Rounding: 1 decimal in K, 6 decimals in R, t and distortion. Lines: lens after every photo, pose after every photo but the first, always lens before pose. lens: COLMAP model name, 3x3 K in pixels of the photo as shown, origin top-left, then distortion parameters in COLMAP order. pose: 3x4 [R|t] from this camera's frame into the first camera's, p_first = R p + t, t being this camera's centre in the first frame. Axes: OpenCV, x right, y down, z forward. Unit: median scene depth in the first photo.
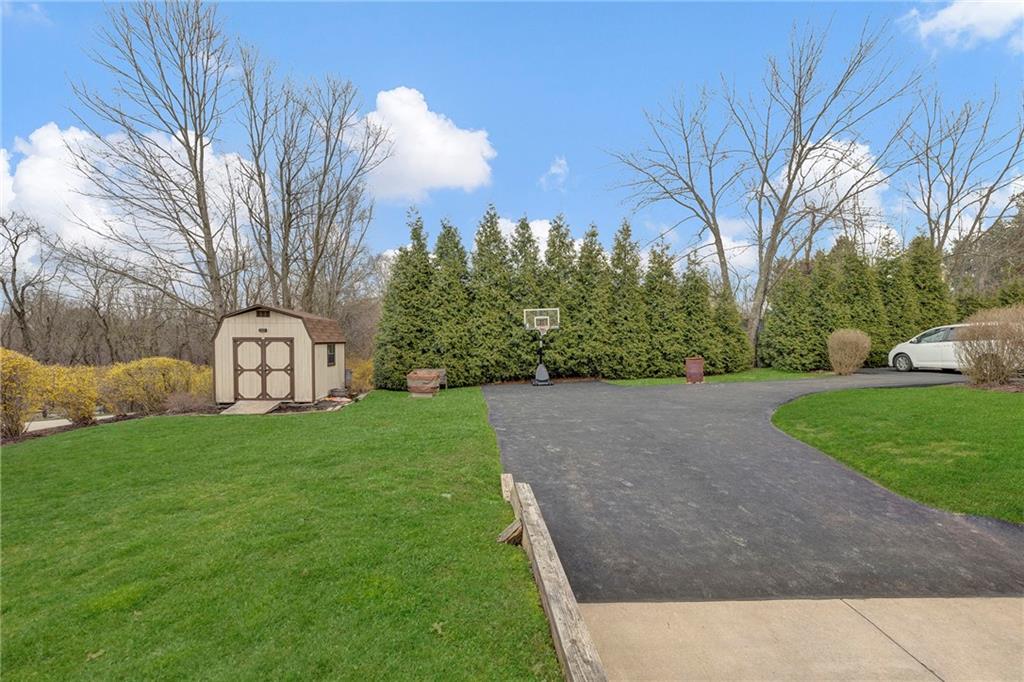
lens RADIAL K [[479.9, 0, 504.9], [0, 479.9, 330.4], [0, 0, 1]] dist [0.004154, 0.000523]
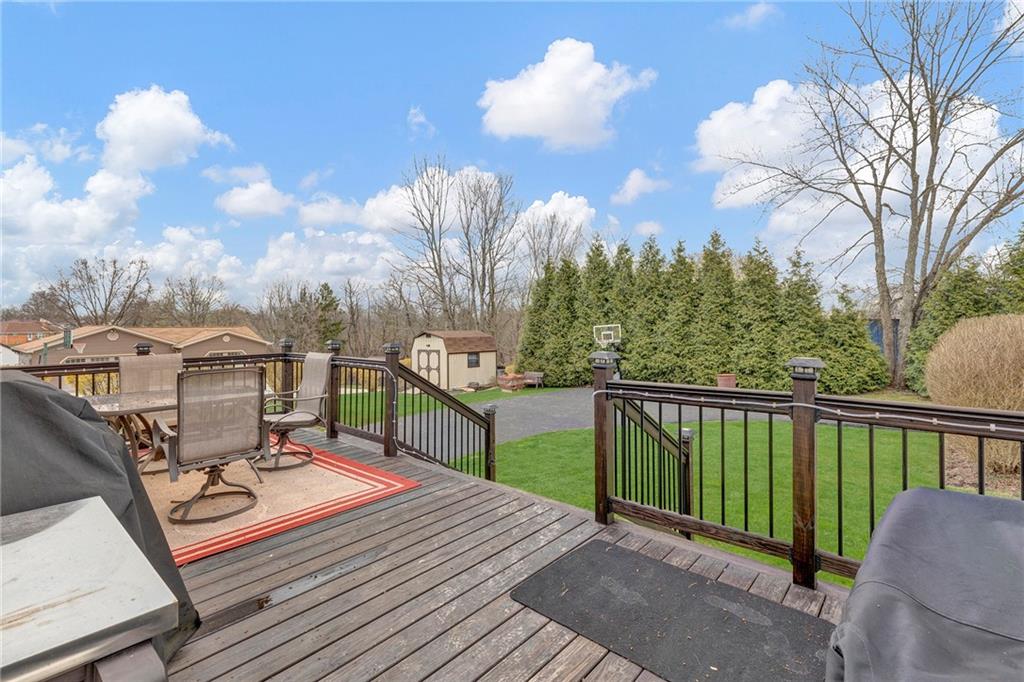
lens RADIAL K [[479.9, 0, 504.9], [0, 479.9, 330.4], [0, 0, 1]] dist [0.004154, 0.000523]
pose [[0.709944, -0.016676, -0.704060, 0.724729], [0.025520, 0.999672, 0.002055, -0.040910], [0.703795, -0.019427, 0.710137, -0.011846]]
